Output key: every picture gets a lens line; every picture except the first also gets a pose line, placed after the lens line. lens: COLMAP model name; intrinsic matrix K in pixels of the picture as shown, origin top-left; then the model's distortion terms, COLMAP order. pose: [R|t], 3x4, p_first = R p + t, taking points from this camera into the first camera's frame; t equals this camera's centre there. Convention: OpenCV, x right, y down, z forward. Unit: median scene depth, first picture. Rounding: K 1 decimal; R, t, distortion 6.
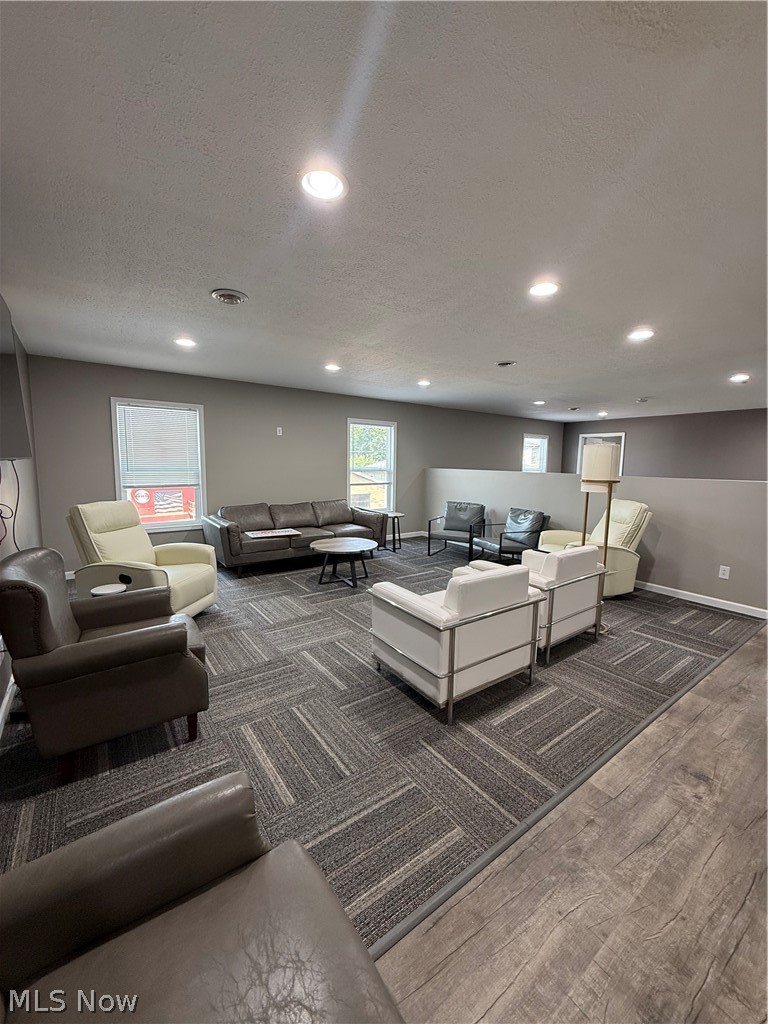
lens RADIAL K [[407.1, 0, 385.9], [0, 407.1, 511.2], [0, 0, 1]] dist [0.001480, -0.000042]
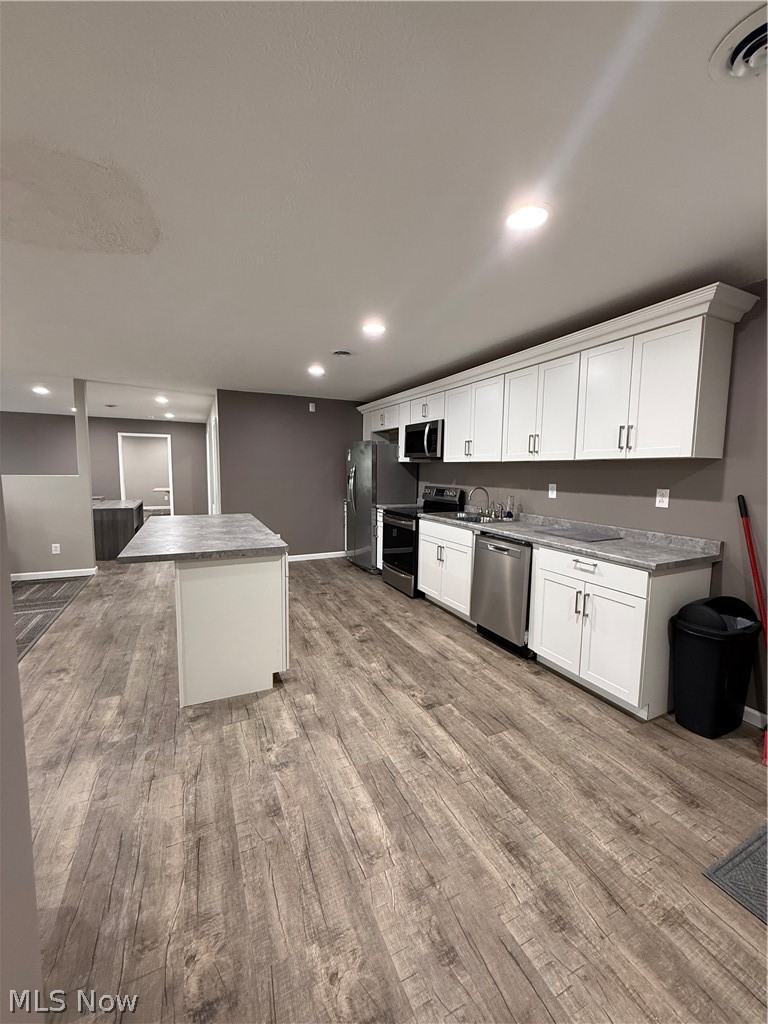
lens RADIAL K [[407.1, 0, 385.9], [0, 407.1, 511.2], [0, 0, 1]] dist [0.001480, -0.000042]
pose [[0.183595, -0.114454, 0.976316, -0.292008], [0.108008, 0.989534, 0.095693, 0.034348], [-0.977050, 0.087881, 0.194036, -0.369771]]
